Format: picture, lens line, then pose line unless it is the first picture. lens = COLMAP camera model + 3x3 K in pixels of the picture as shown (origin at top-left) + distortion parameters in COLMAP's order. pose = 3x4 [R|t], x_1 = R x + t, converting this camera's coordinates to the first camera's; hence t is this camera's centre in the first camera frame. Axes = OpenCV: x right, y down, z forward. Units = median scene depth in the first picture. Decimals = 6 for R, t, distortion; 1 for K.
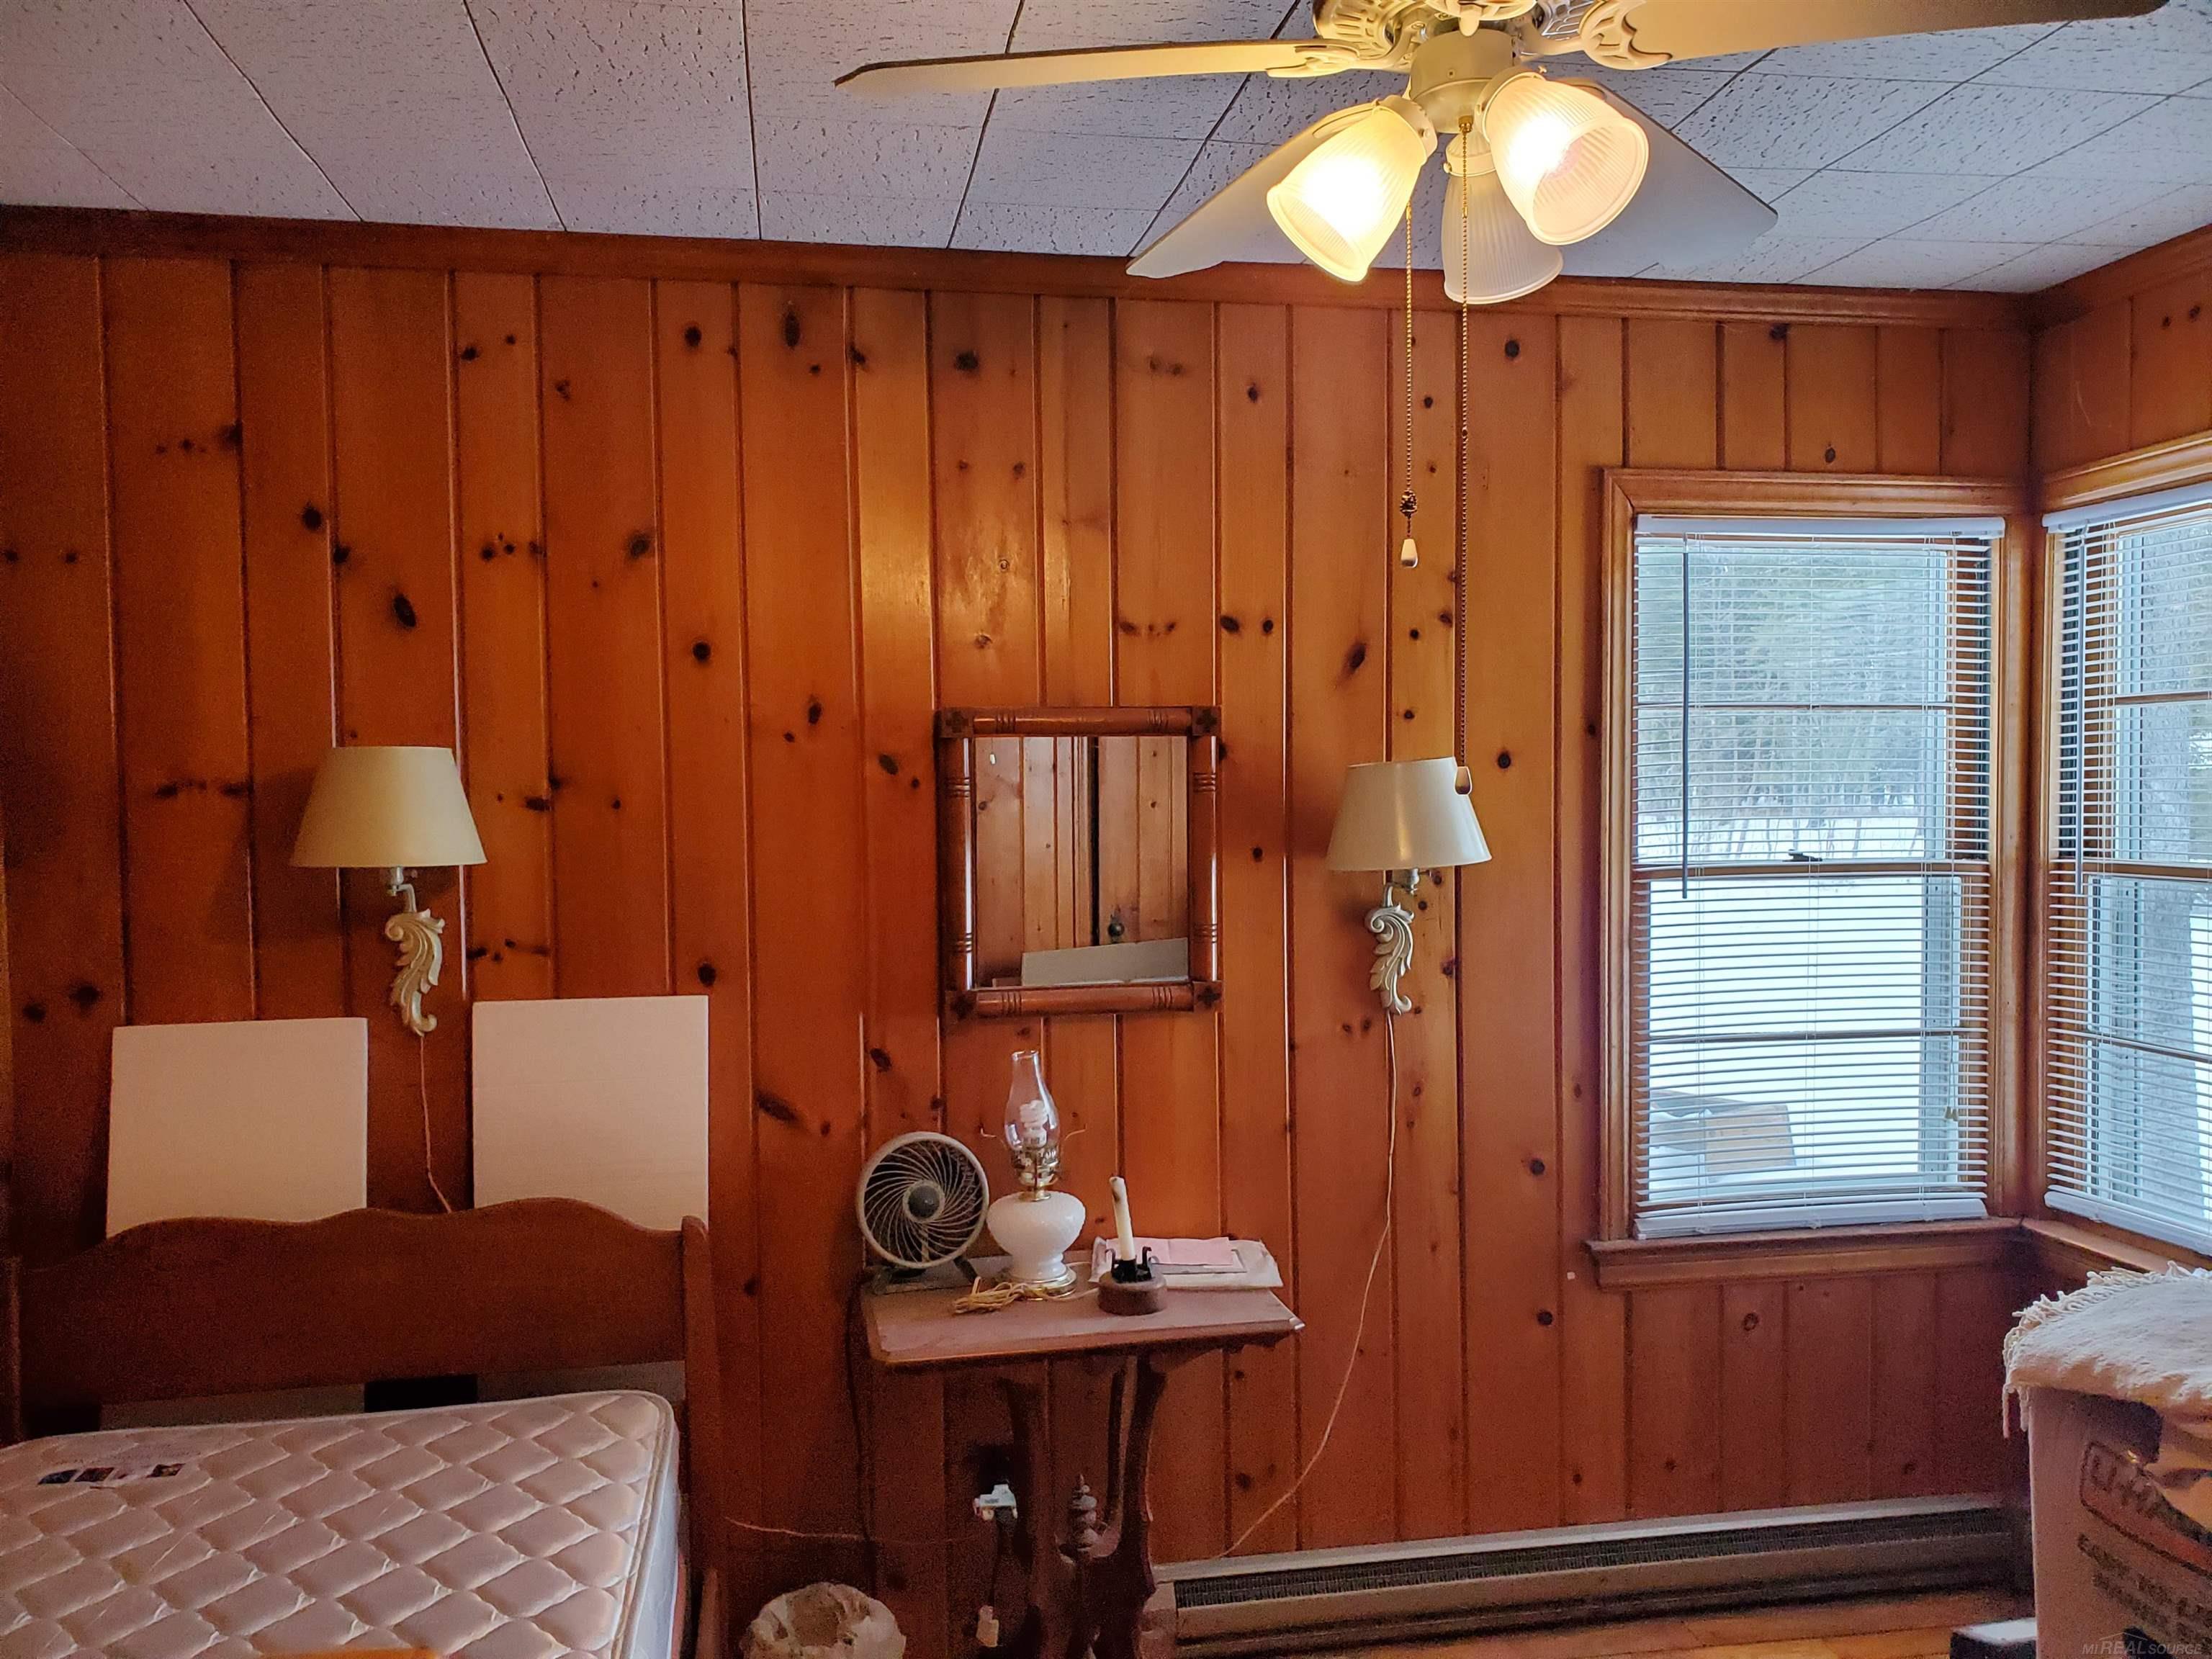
lens RADIAL K [[1719.8, 0, 1111.4], [0, 1719.8, 839.7], [0, 0, 1]] dist [0.042307, -0.038948]
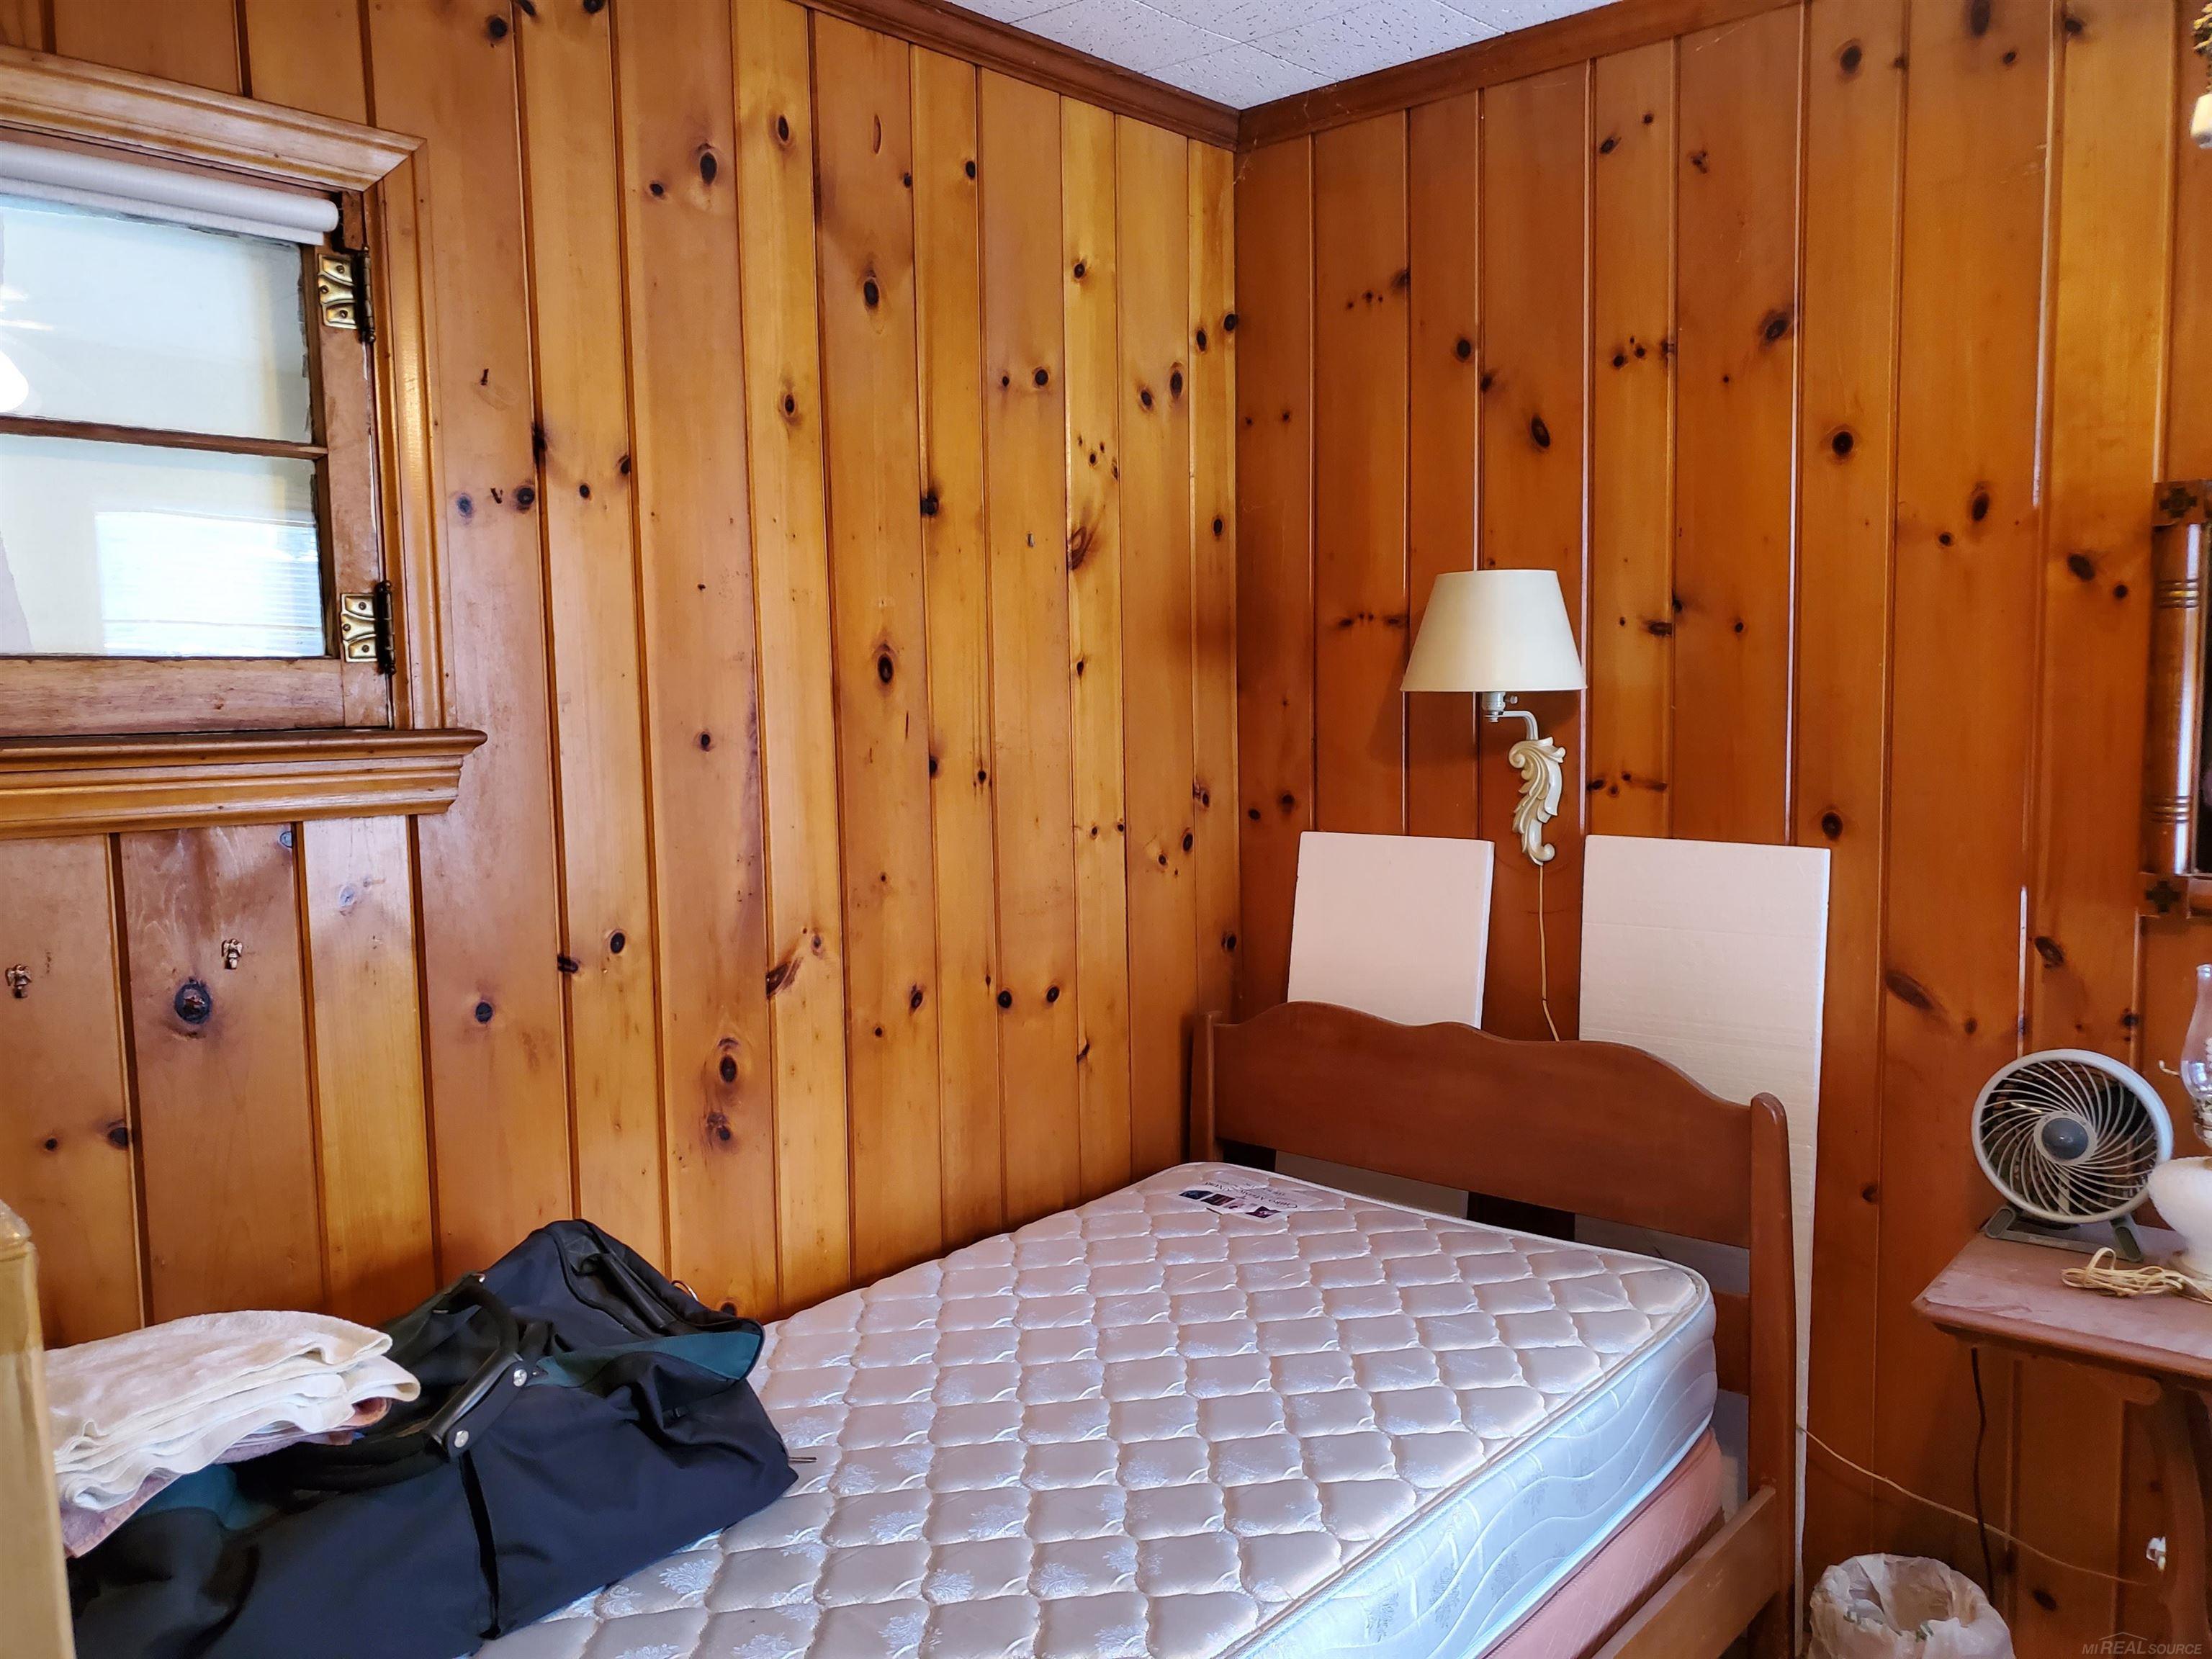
lens RADIAL K [[1719.8, 0, 1109.3], [0, 1719.8, 836.4], [0, 0, 1]] dist [0.042307, -0.038948]
pose [[0.617324, 0.076958, -0.782936, 0.224781], [-0.015007, 0.996175, 0.086085, 0.015482], [0.786566, -0.041393, 0.616117, 0.191721]]
